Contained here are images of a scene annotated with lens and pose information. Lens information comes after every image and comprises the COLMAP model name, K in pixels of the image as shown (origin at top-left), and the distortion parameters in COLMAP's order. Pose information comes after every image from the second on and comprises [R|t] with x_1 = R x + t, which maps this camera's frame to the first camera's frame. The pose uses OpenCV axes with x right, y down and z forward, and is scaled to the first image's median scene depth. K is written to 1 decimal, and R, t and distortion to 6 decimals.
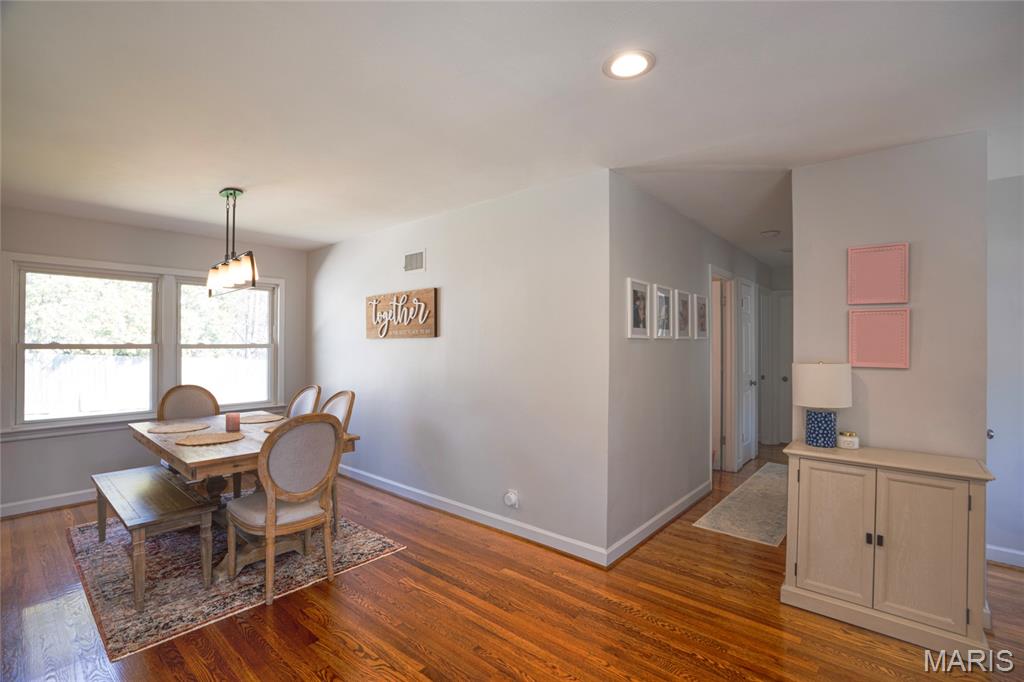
lens RADIAL K [[471.2, 0, 512.0], [0, 471.2, 341.0], [0, 0, 1]] dist [-0.059263, 0.017838]
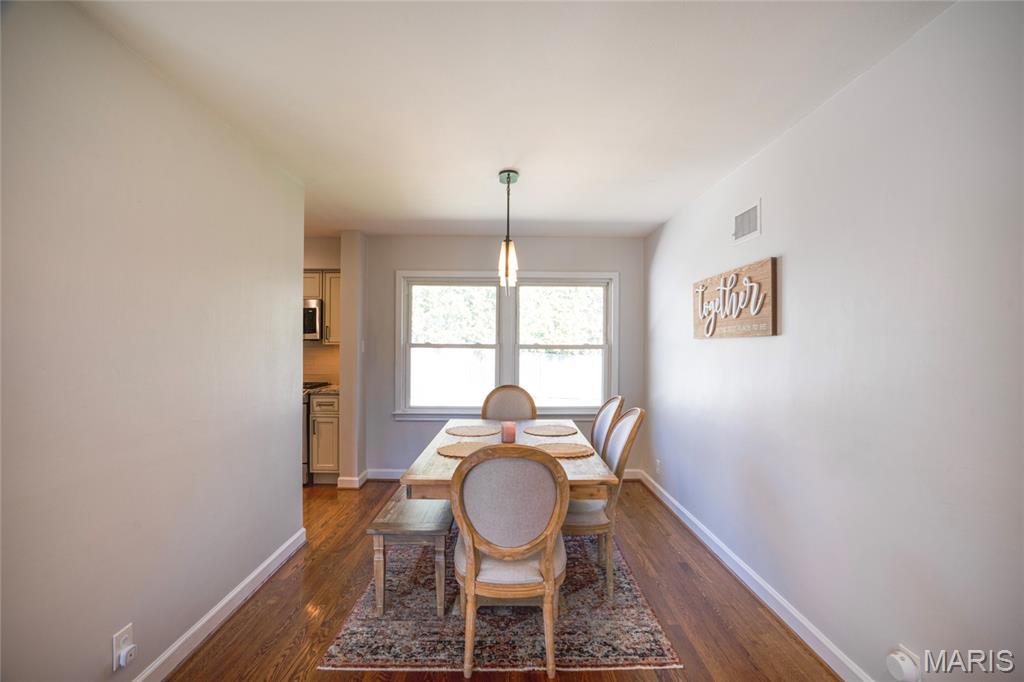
lens RADIAL K [[471.2, 0, 512.0], [0, 471.2, 341.0], [0, 0, 1]] dist [-0.059263, 0.017838]
pose [[0.664647, 0.000983, -0.747157, 0.063632], [-0.002015, 0.999998, -0.000477, -0.000076], [0.747155, 0.001822, 0.664647, 0.315081]]
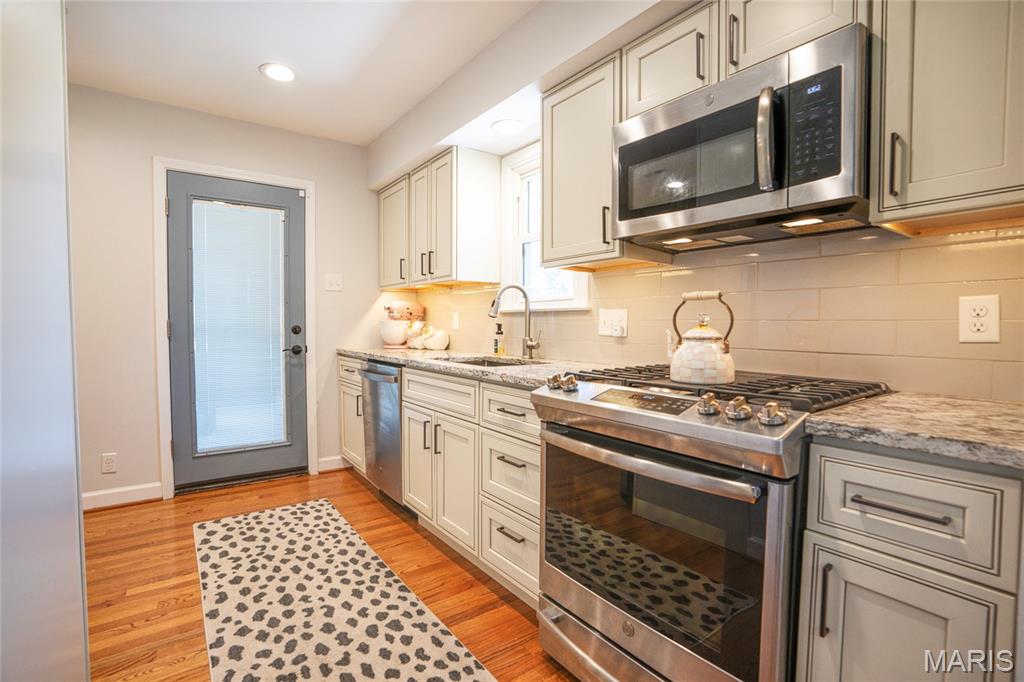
lens RADIAL K [[471.2, 0, 512.0], [0, 471.2, 341.0], [0, 0, 1]] dist [-0.059263, 0.017838]
pose [[-0.220444, 0.035262, -0.974762, -0.887639], [-0.000423, 0.999343, 0.036247, 0.075276], [0.975399, 0.008403, -0.220285, 0.616585]]
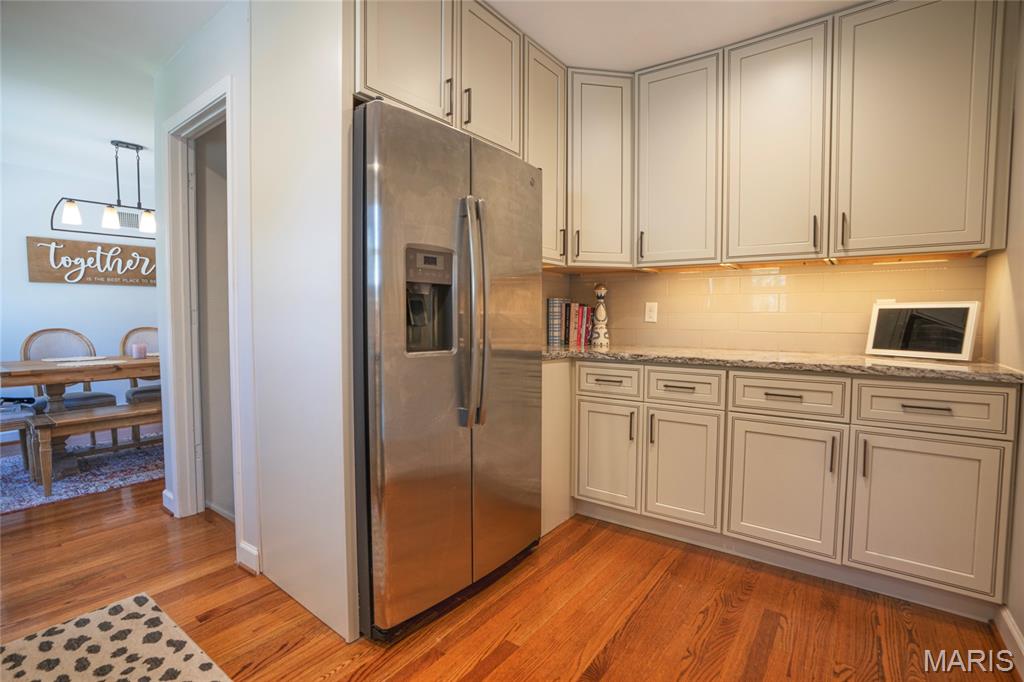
lens RADIAL K [[471.2, 0, 512.0], [0, 471.2, 341.0], [0, 0, 1]] dist [-0.059263, 0.017838]
pose [[-0.077332, -0.043801, 0.996043, -1.420492], [-0.003091, 0.999040, 0.043693, 0.077882], [-0.997001, 0.000300, -0.077393, 0.139882]]
